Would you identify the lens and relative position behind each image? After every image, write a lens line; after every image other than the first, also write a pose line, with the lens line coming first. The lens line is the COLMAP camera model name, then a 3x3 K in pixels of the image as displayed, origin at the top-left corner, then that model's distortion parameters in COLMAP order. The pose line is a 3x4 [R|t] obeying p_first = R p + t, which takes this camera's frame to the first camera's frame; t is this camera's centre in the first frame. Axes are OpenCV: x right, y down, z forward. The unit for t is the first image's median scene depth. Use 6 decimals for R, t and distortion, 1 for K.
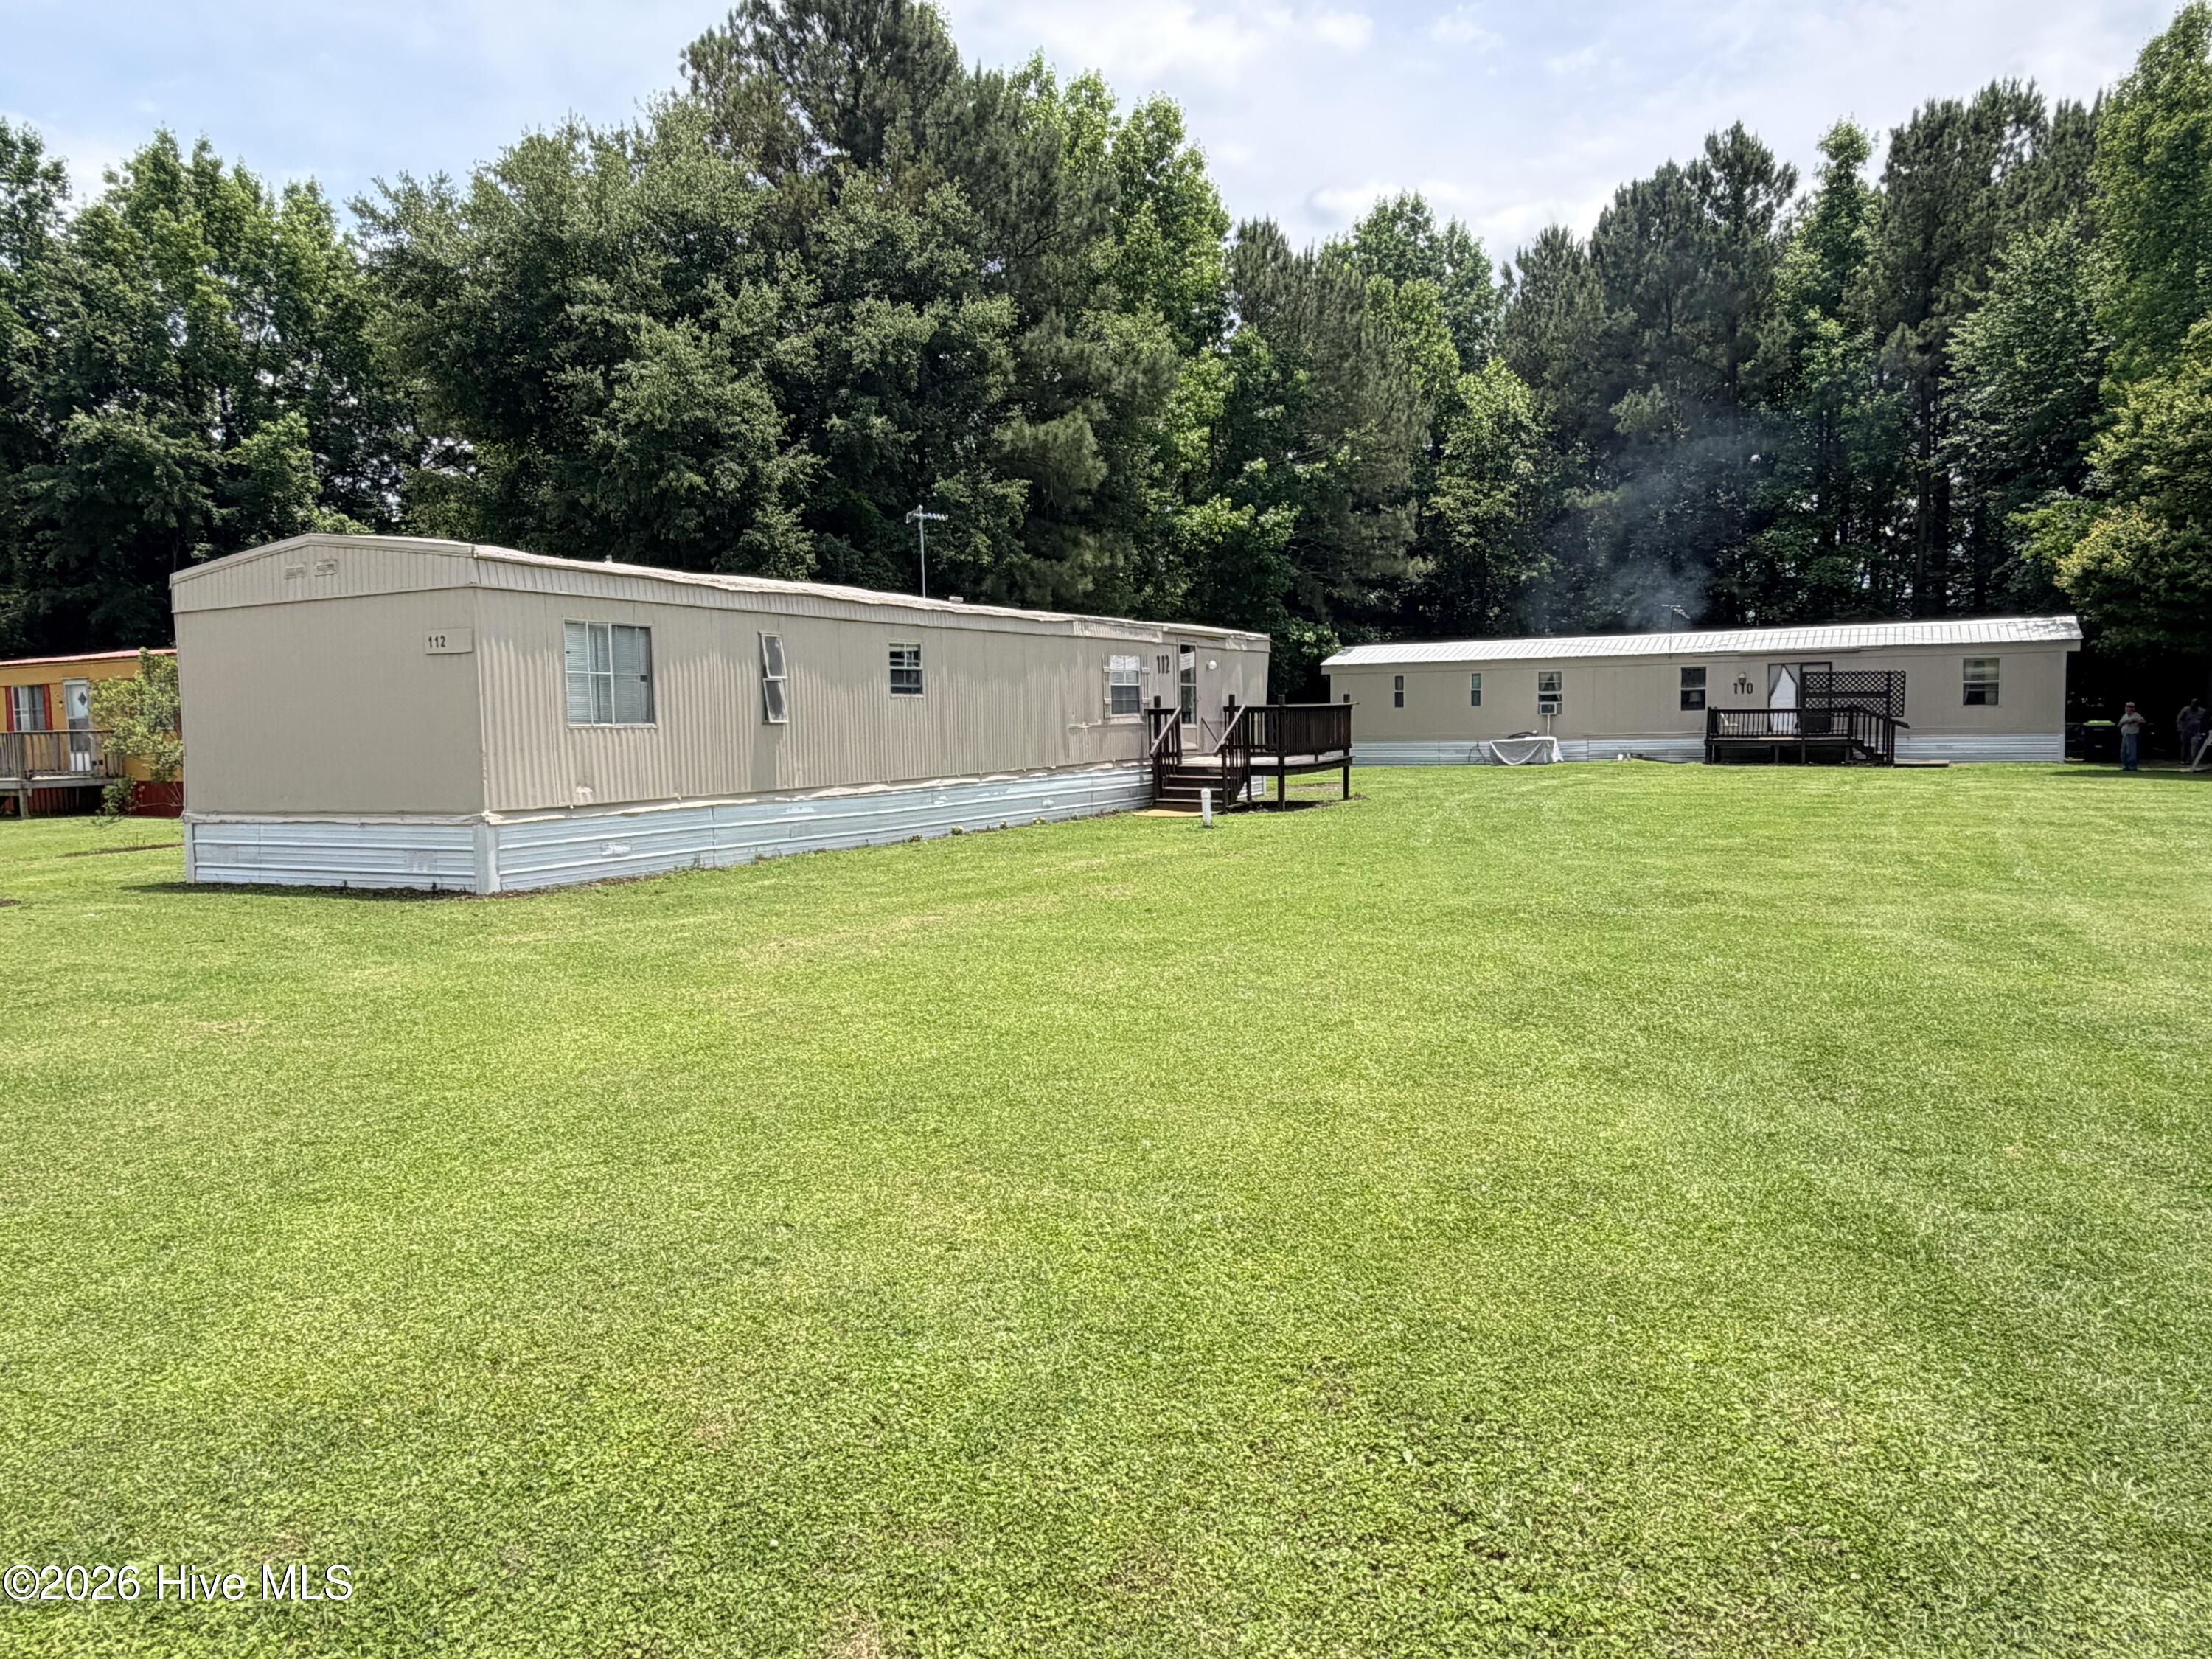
lens RADIAL K [[1468.5, 0, 1140.3], [0, 1468.5, 830.1], [0, 0, 1]] dist [-0.001294, -0.000674]
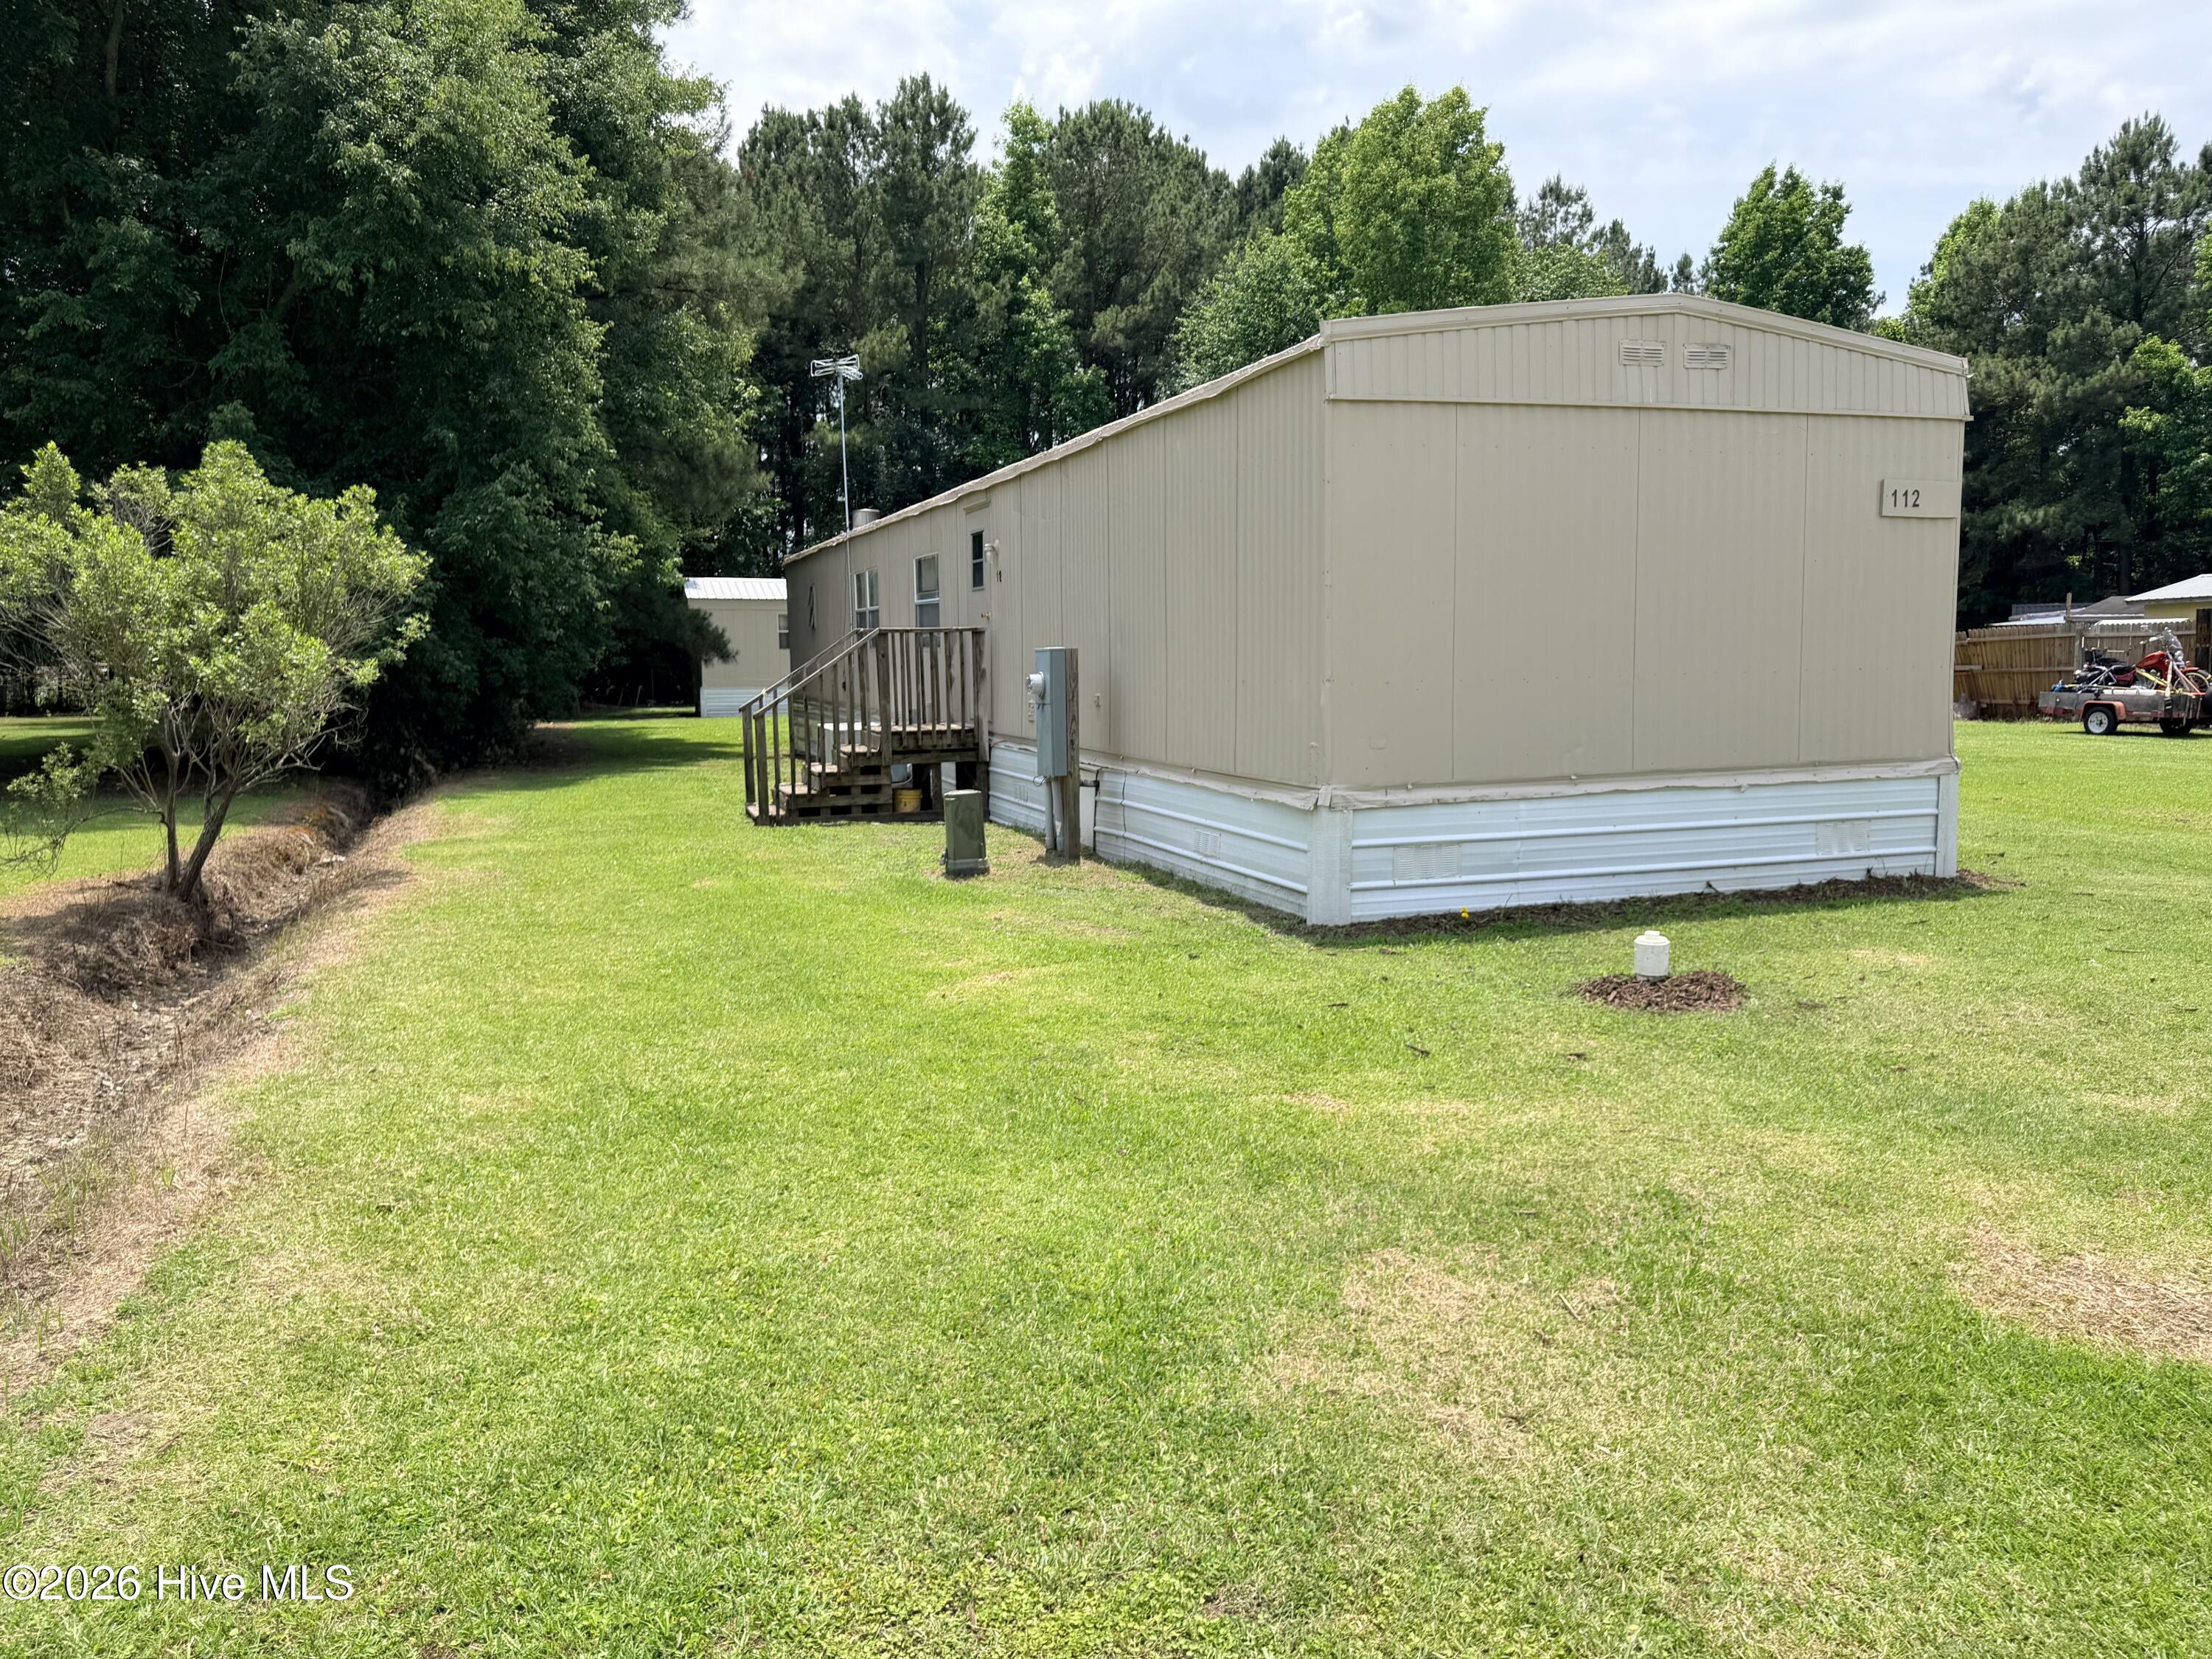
lens RADIAL K [[1536.5, 0, 1099.9], [0, 1536.5, 825.4], [0, 0, 1]] dist [0.005899, -0.008659]
pose [[0.724170, -0.064137, 0.686632, -0.373602], [0.050385, 0.997926, 0.040074, -0.008720], [-0.687778, 0.005575, 0.725900, 0.229977]]
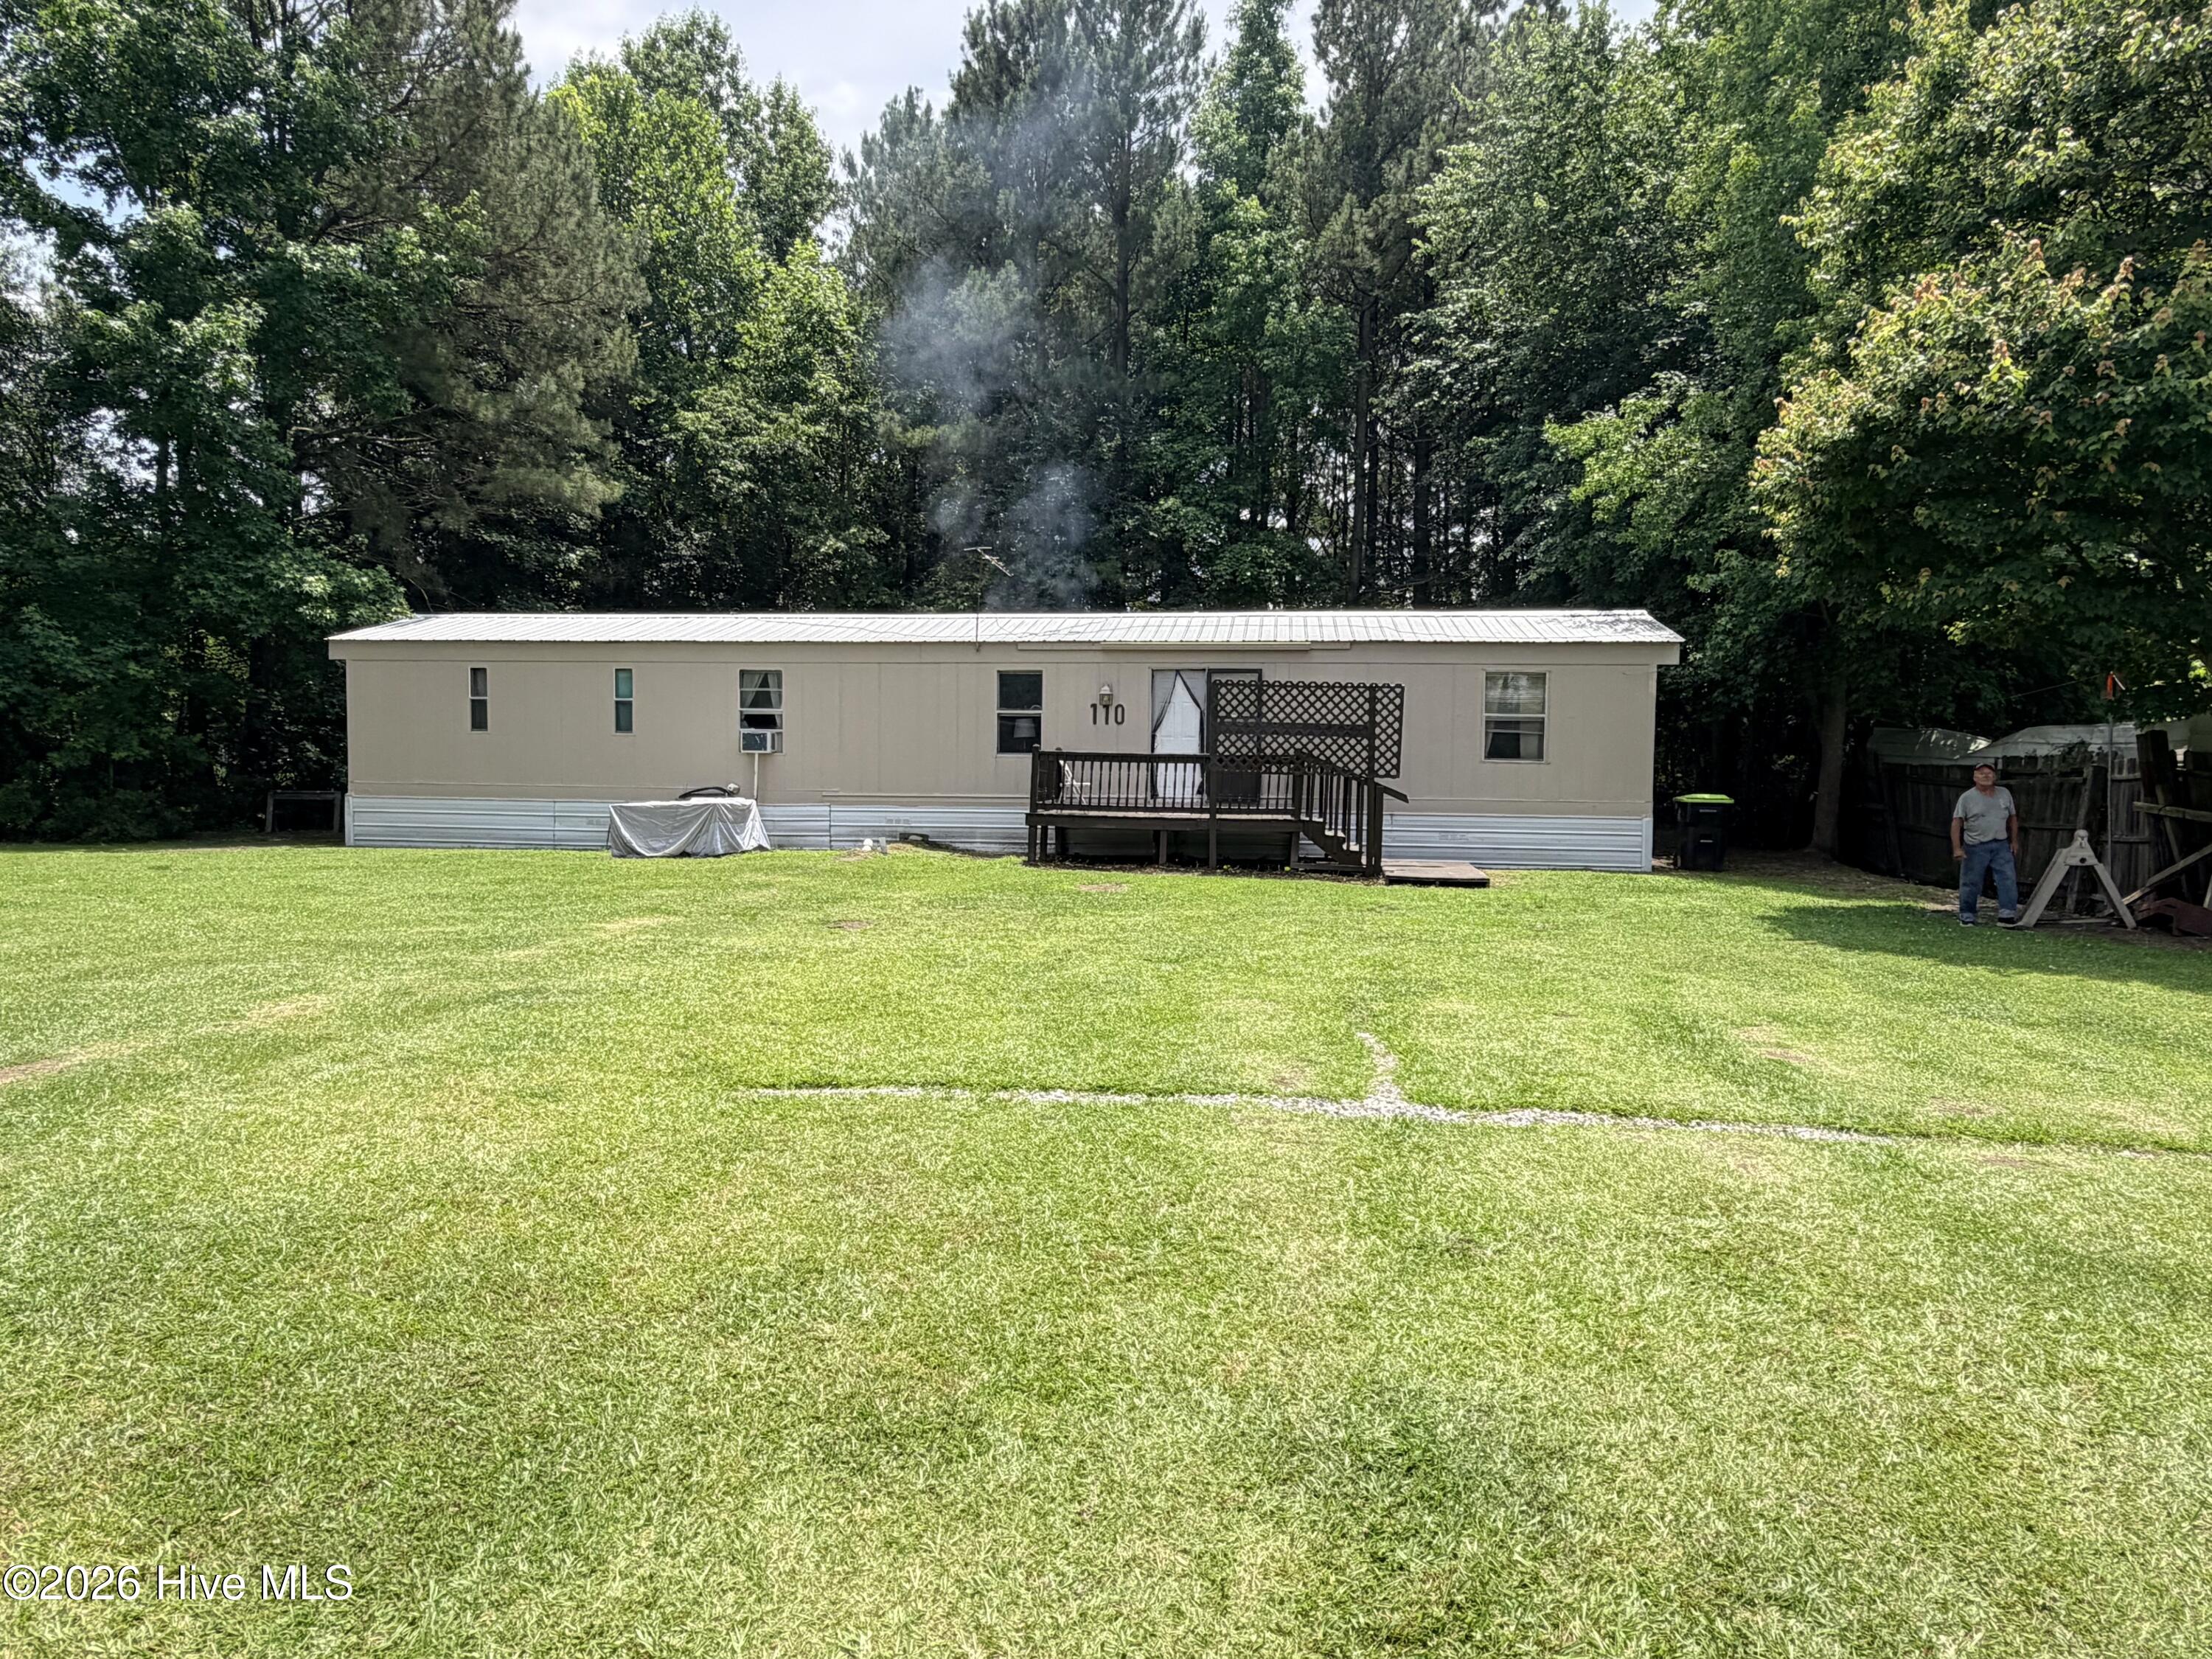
lens RADIAL K [[1349.2, 0, 1089.4], [0, 1349.2, 840.5], [0, 0, 1]] dist [0.001335, 0.000790]
pose [[0.944757, 0.011651, 0.327563, 0.257891], [-0.005809, 0.999806, -0.018806, -0.044313], [-0.327719, 0.015864, 0.944642, 0.571529]]
